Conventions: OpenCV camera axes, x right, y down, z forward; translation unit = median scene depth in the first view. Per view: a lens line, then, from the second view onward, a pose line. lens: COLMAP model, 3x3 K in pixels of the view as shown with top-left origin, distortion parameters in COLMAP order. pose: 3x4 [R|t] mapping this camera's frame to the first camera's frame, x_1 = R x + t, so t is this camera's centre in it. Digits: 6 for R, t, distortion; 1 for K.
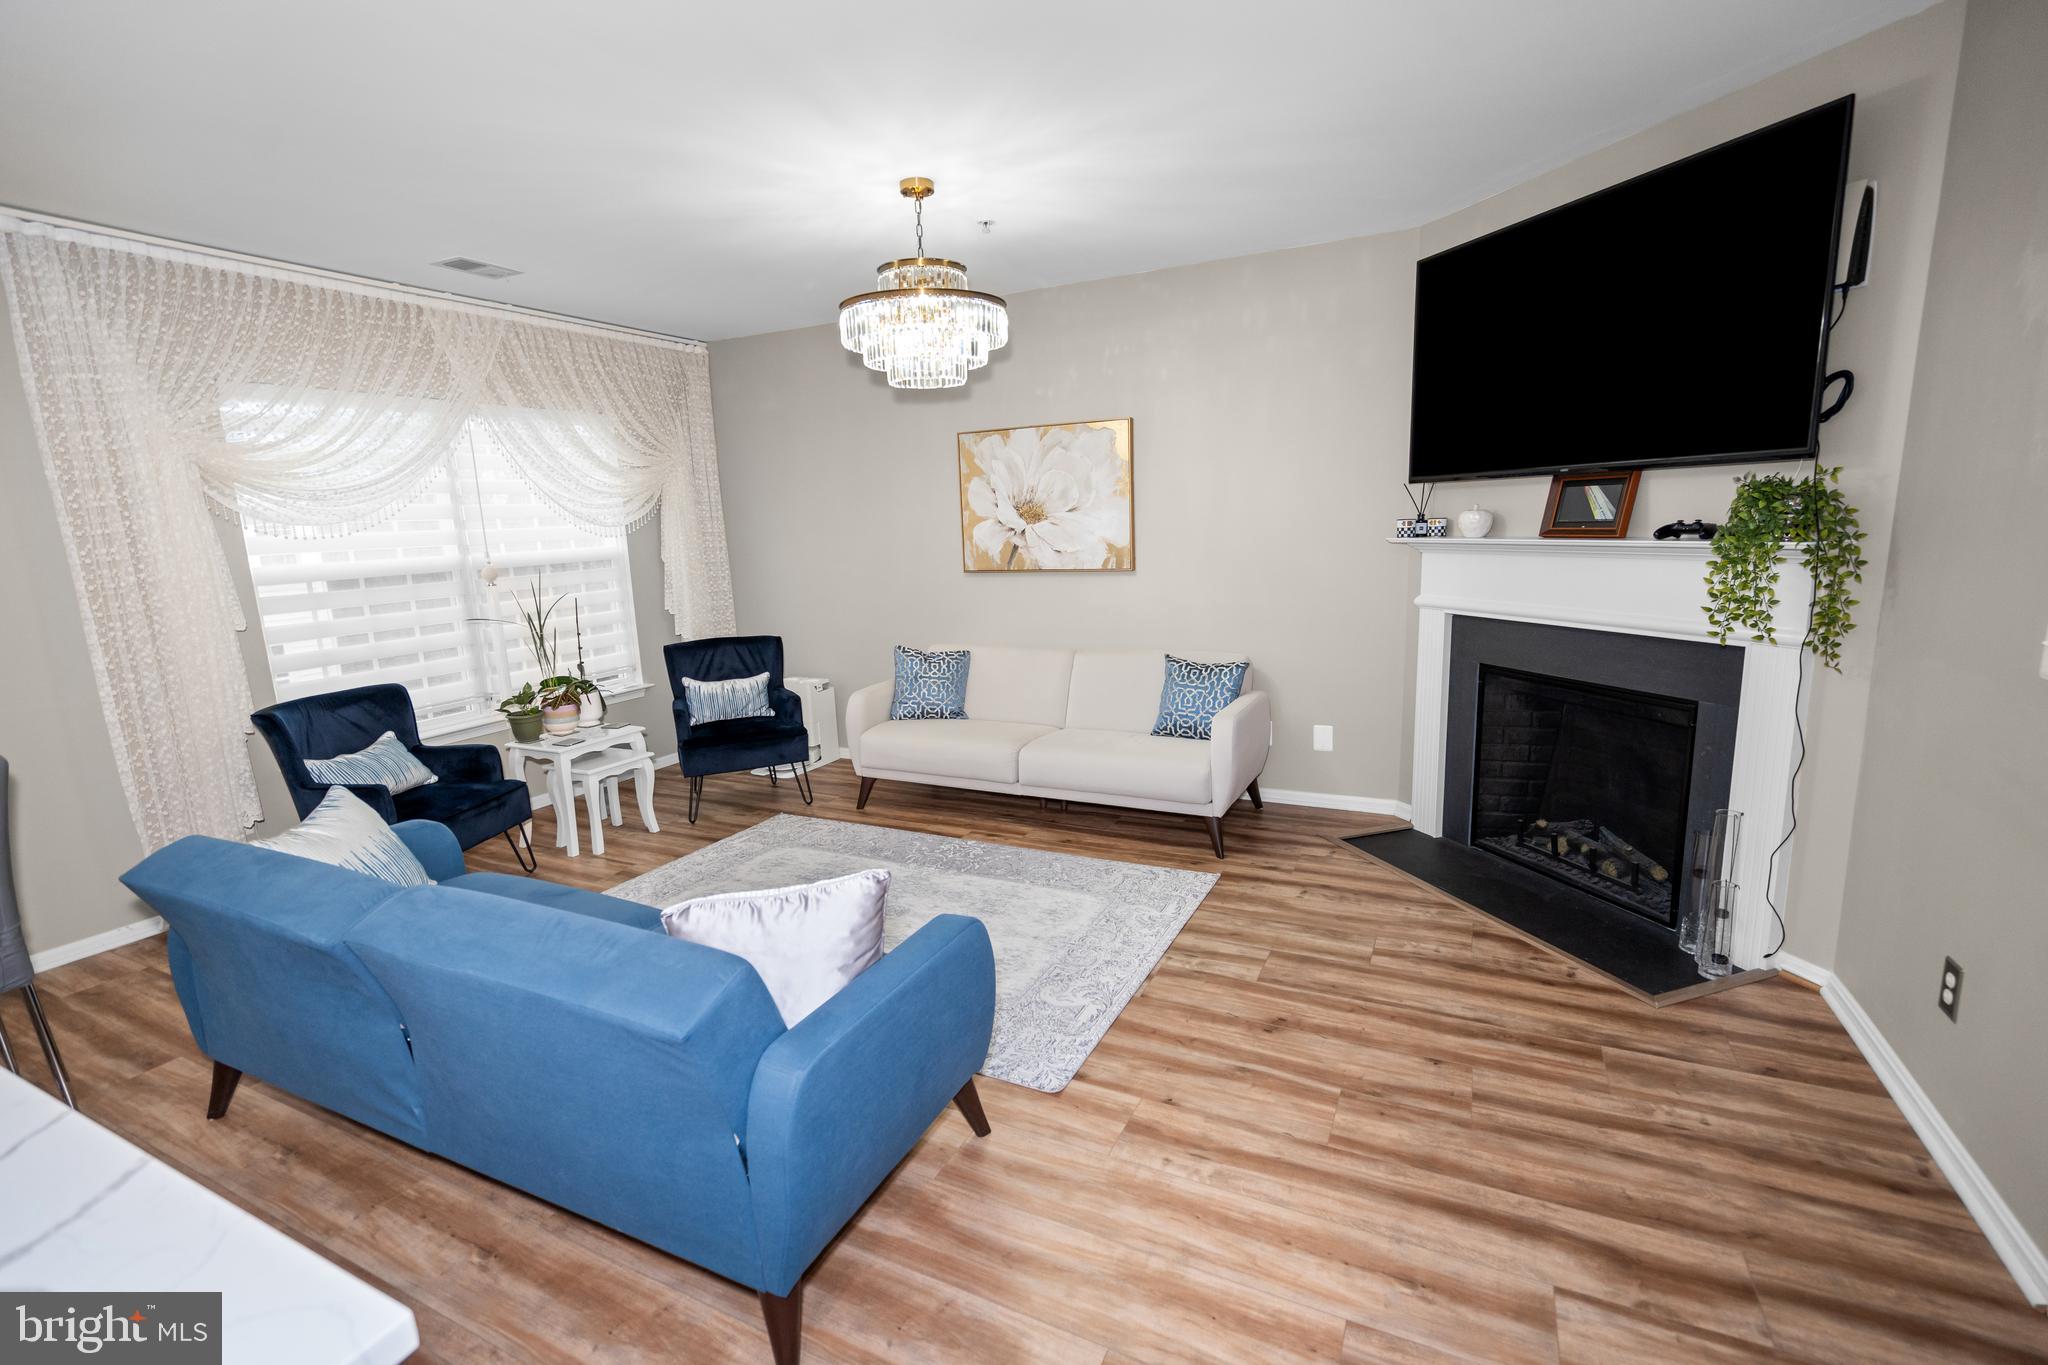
lens RADIAL K [[924.3, 0, 1024.3], [0, 924.3, 689.3], [0, 0, 1]] dist [-0.002020, 0.000445]
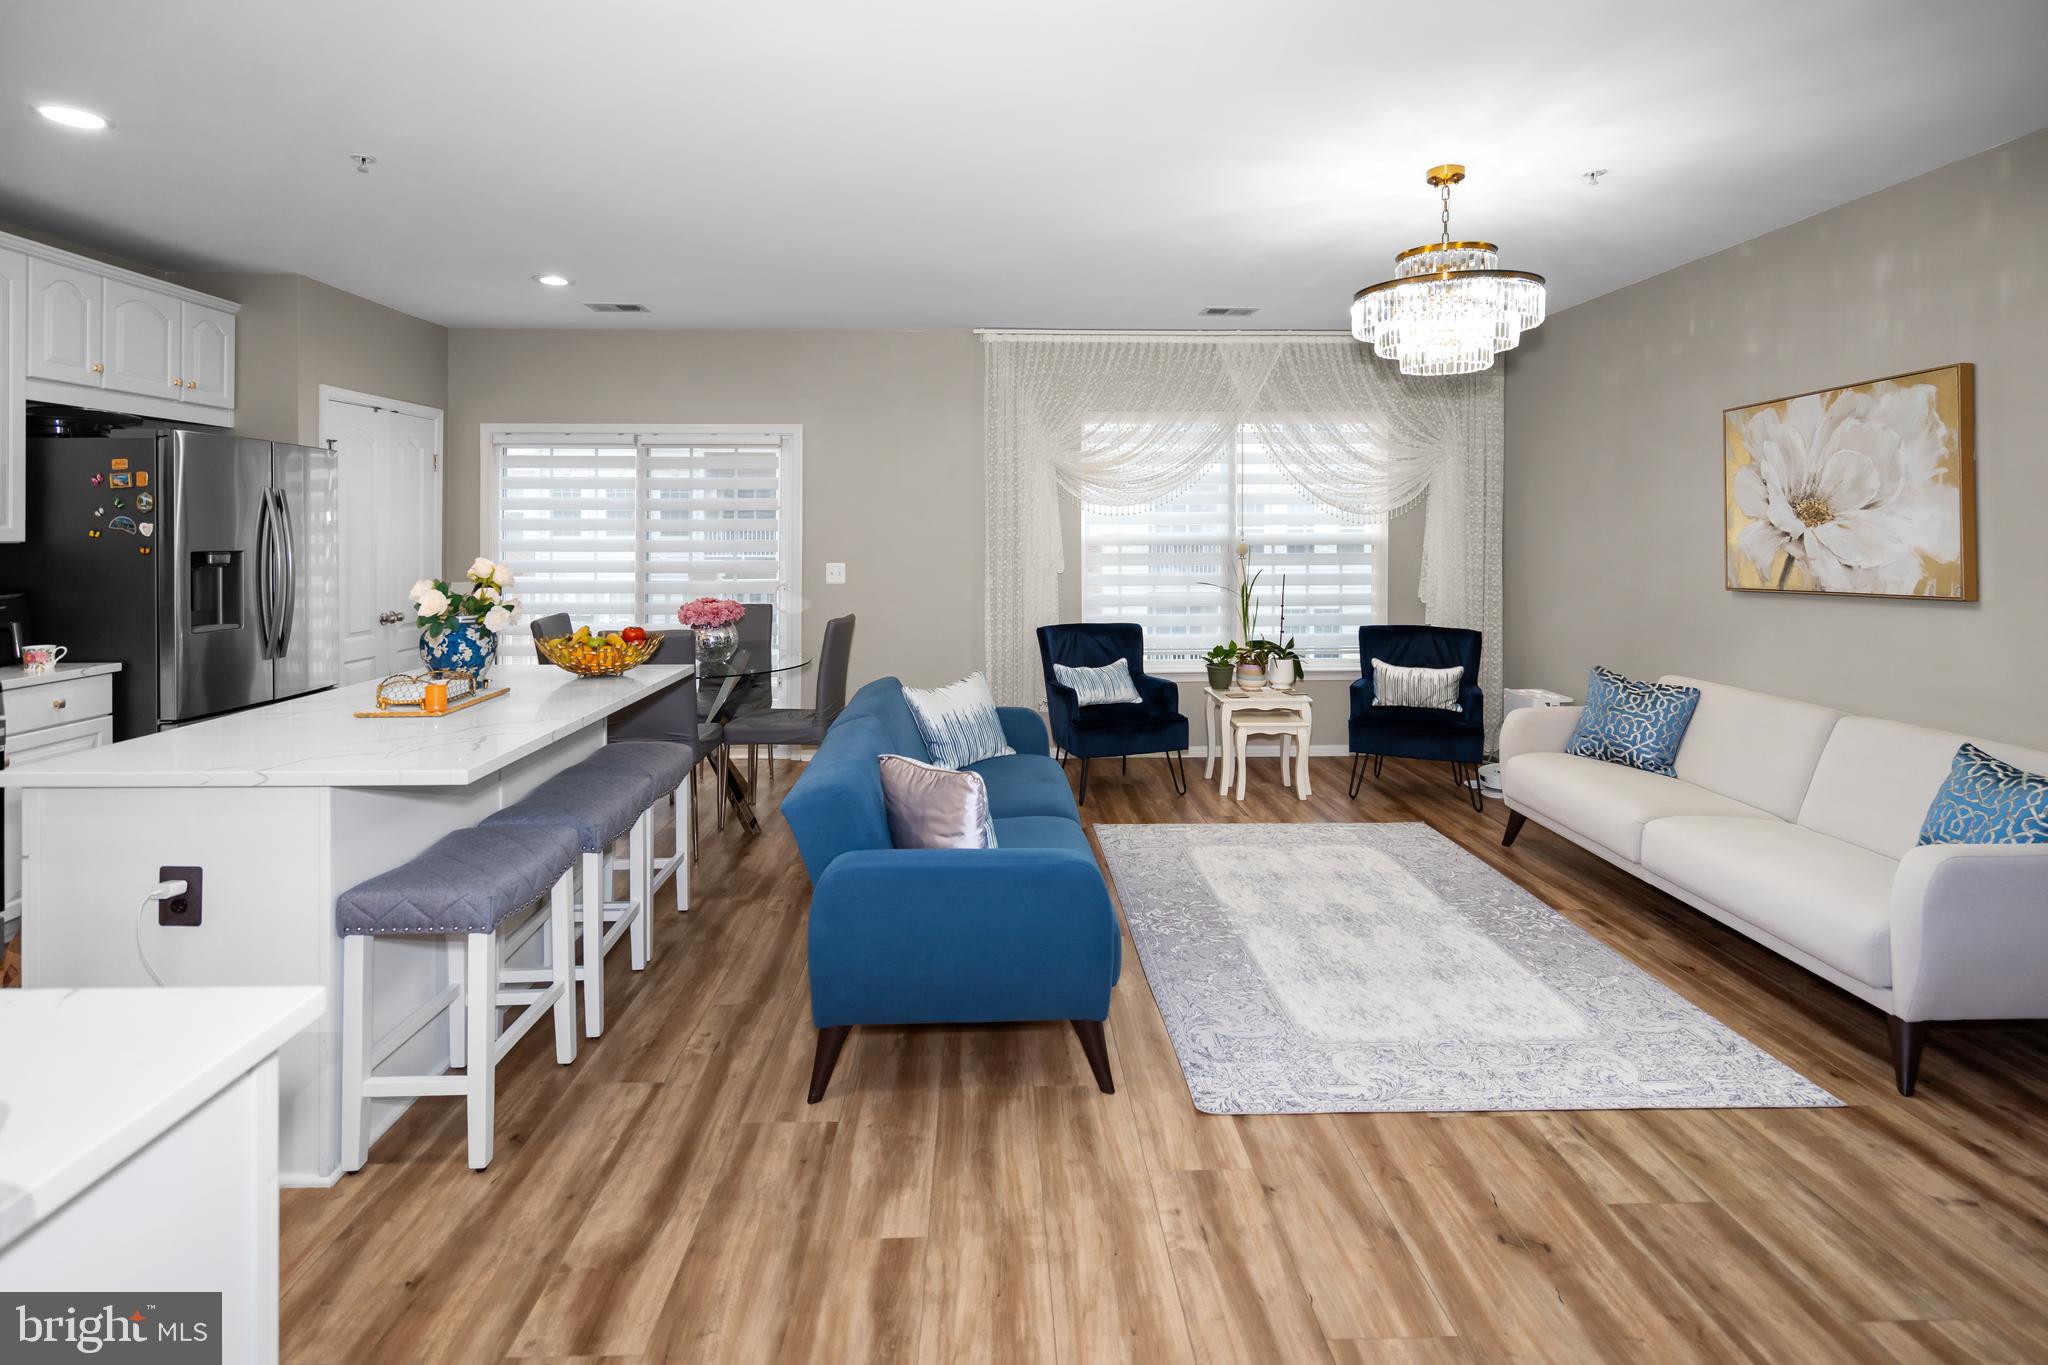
lens RADIAL K [[981.6, 0, 1016.0], [0, 981.6, 535.5], [0, 0, 1]] dist [0.001225, 0.000990]
pose [[0.473760, 0.044697, -0.879519, 0.484857], [-0.180889, 0.982355, -0.047515, -0.033422], [0.861876, 0.181606, 0.473485, 0.160507]]
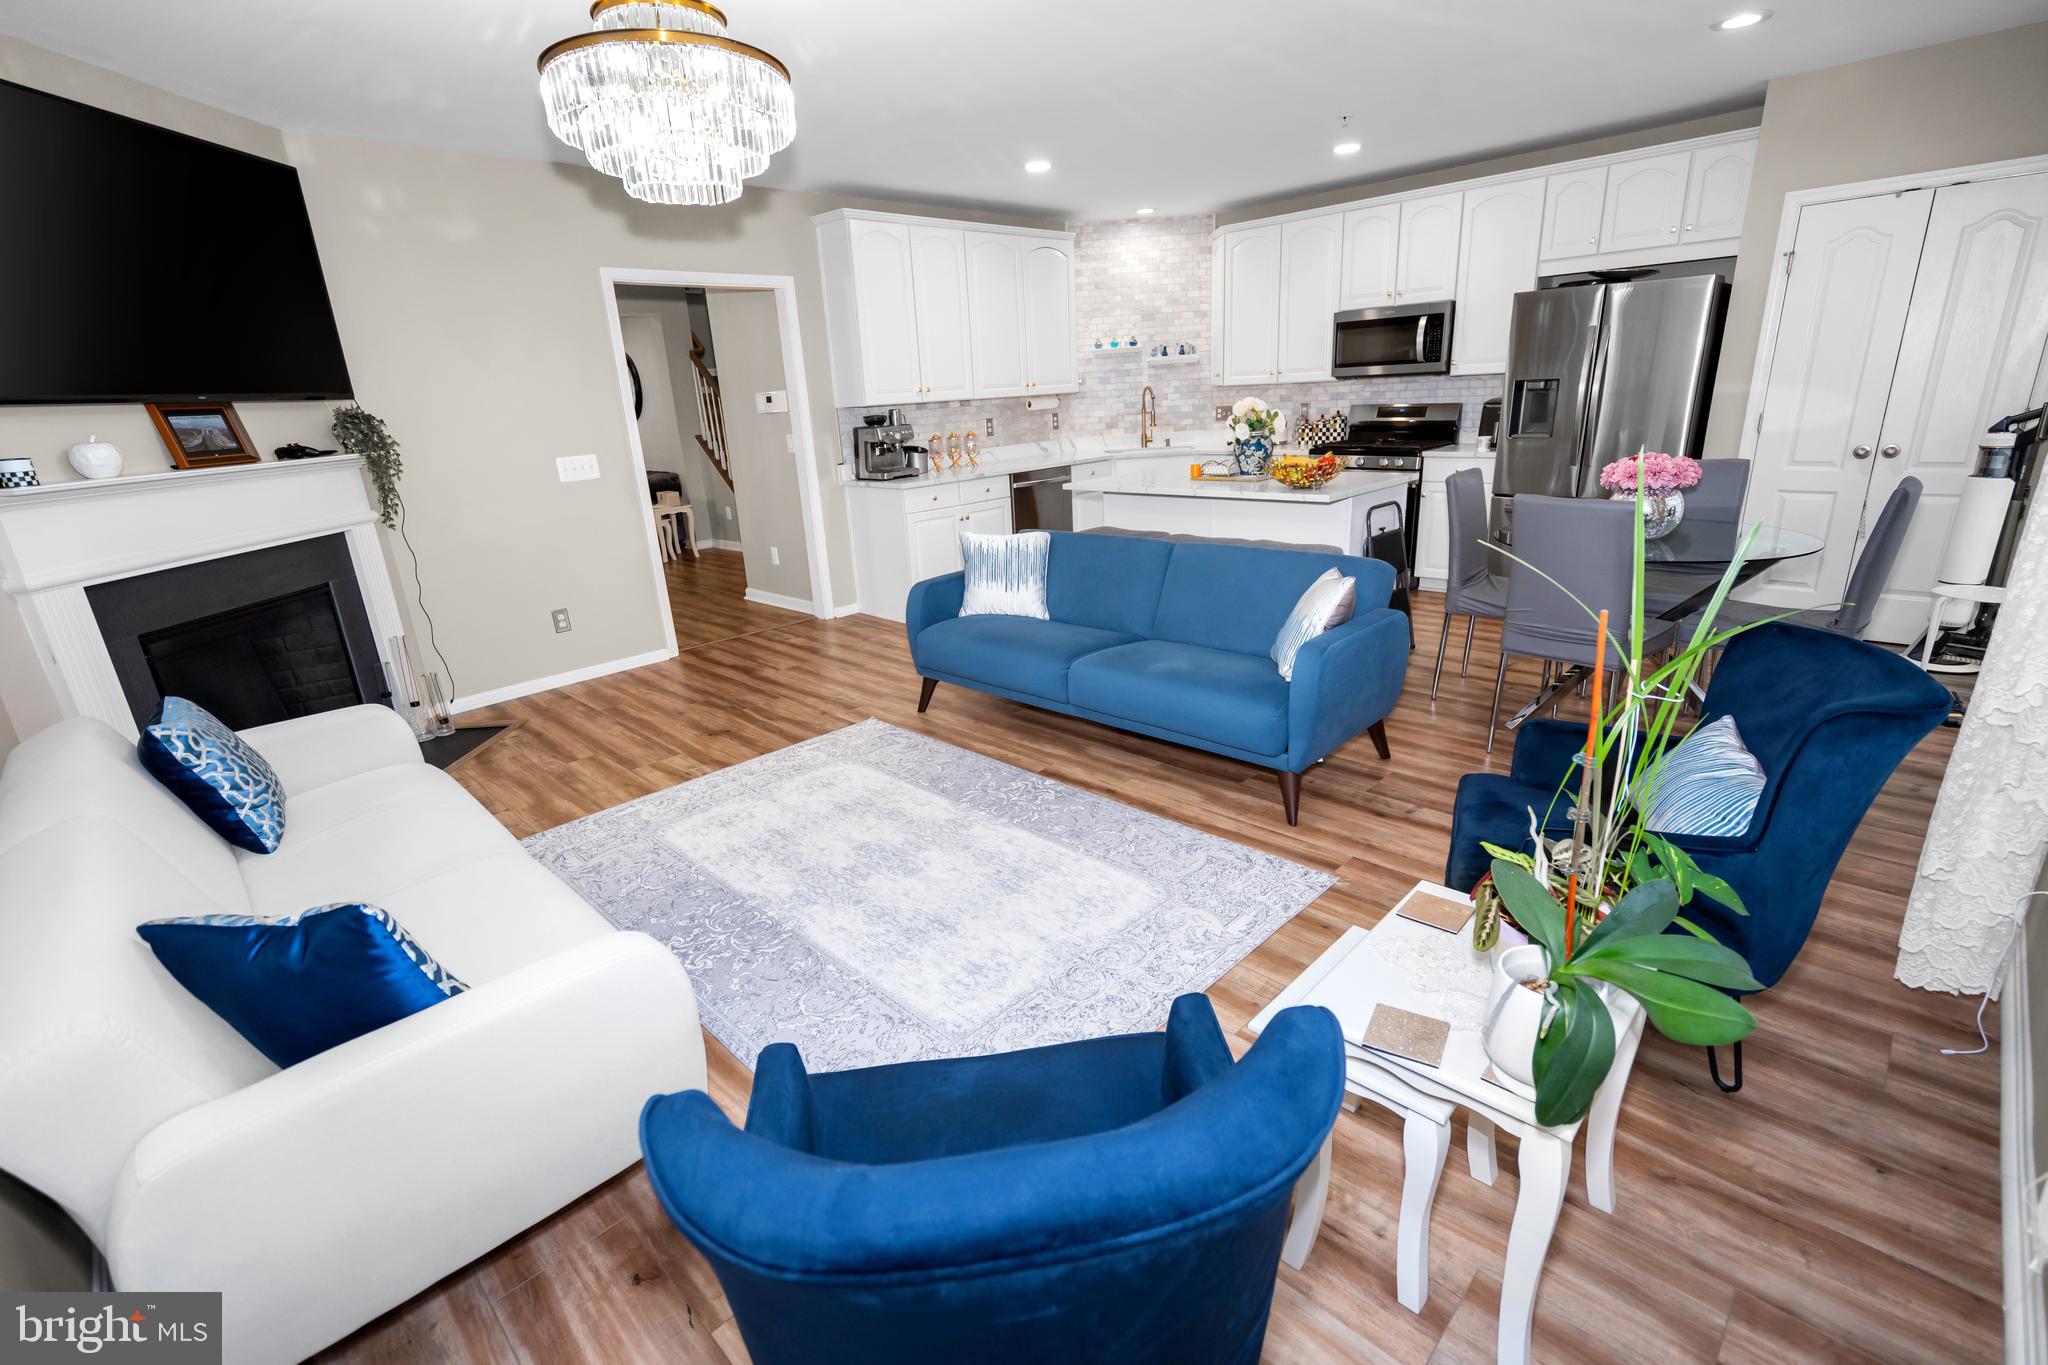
lens RADIAL K [[915.0, 0, 1015.8], [0, 915.0, 684.1], [0, 0, 1]] dist [-0.001643, 0.000856]
pose [[-0.942909, -0.013025, 0.332795, -0.500854], [0.148218, 0.878418, 0.454328, -0.239305], [-0.298251, 0.477716, -0.826337, 1.440582]]
